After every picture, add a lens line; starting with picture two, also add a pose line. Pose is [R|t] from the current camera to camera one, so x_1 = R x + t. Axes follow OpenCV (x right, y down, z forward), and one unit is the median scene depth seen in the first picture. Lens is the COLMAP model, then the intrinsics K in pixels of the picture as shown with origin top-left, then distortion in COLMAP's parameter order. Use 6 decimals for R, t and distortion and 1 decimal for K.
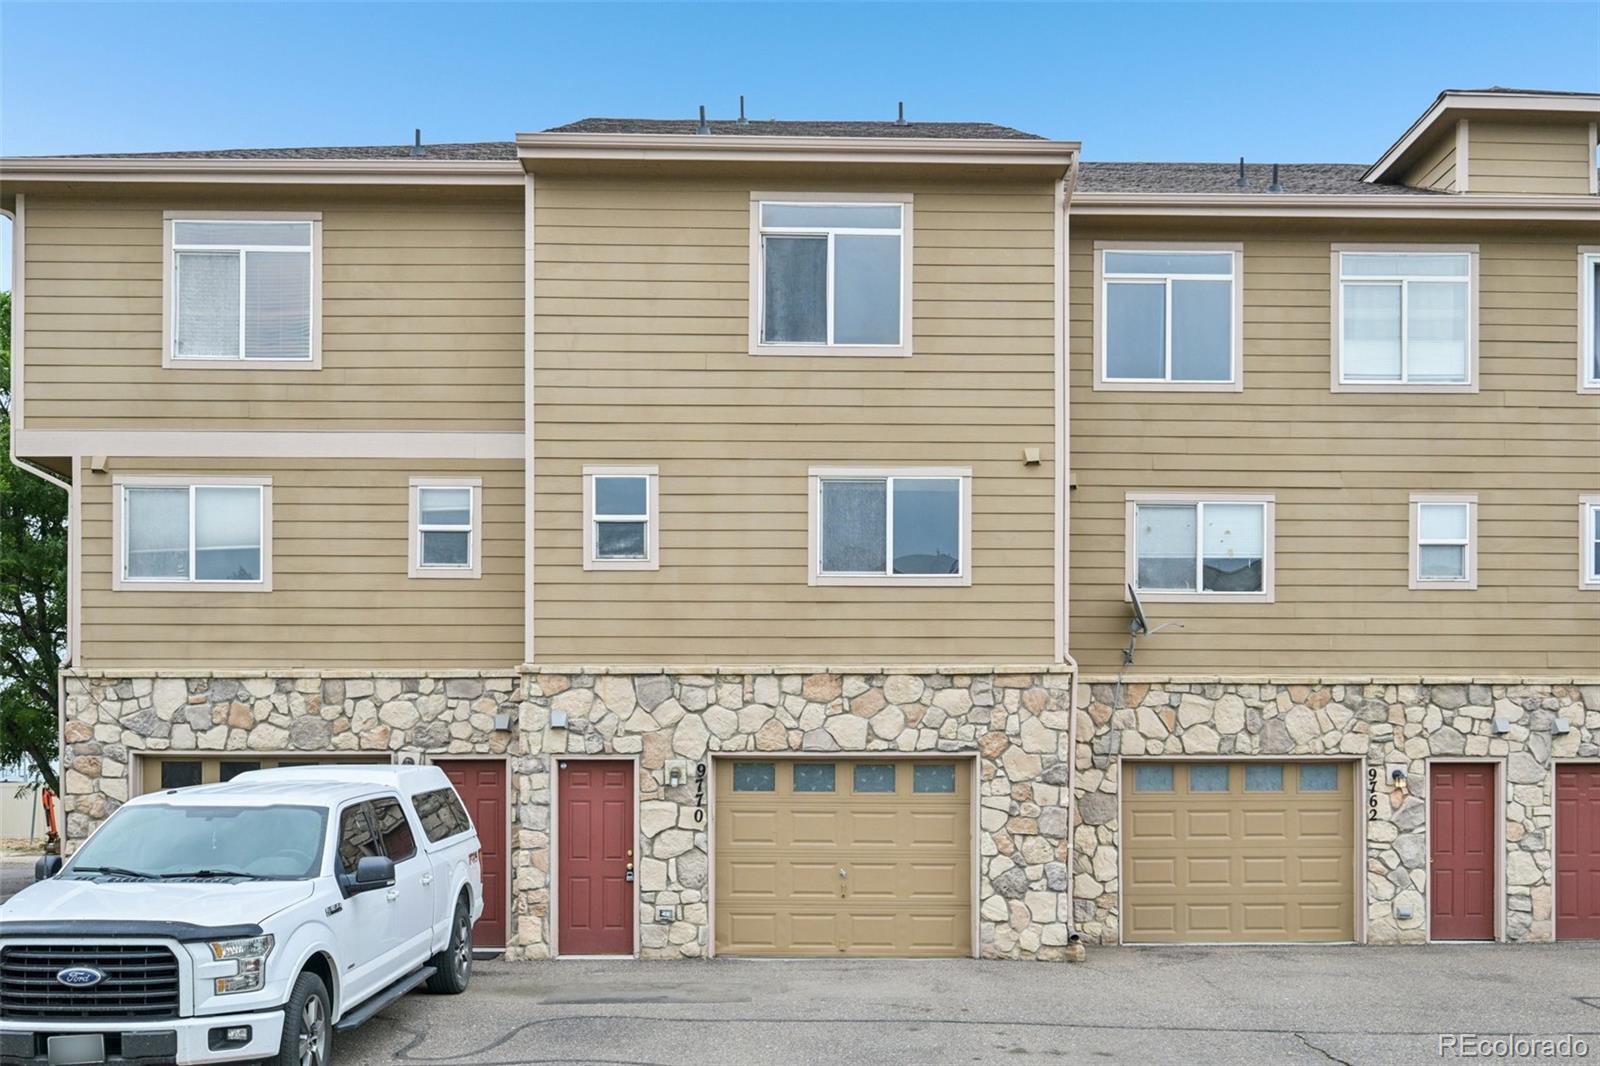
lens RADIAL K [[1374.6, 0, 800.2], [0, 1374.6, 528.7], [0, 0, 1]] dist [-0.009173, -0.007931]
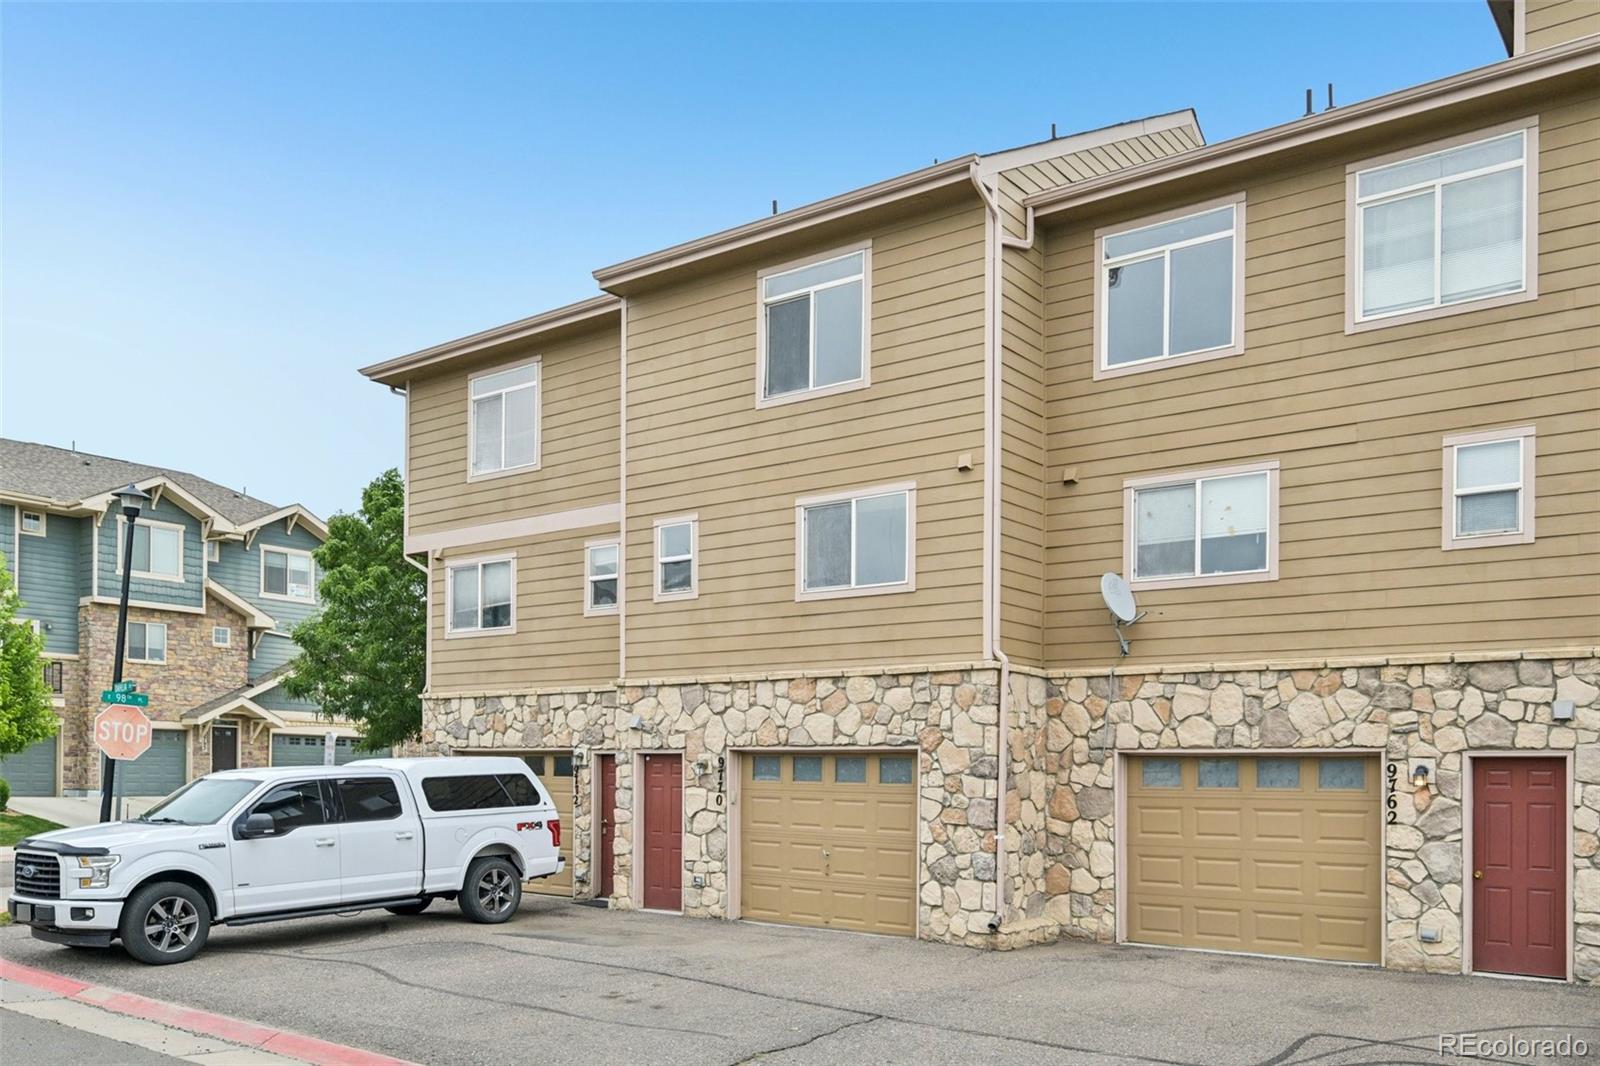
lens RADIAL K [[1254.7, 0, 800.2], [0, 1254.7, 538.0], [0, 0, 1]] dist [-0.010564, -0.002317]
pose [[0.793728, -0.104165, -0.599287, 0.617647], [0.097426, 0.994279, -0.043783, 0.033221], [0.600419, -0.023634, 0.799336, 0.157832]]
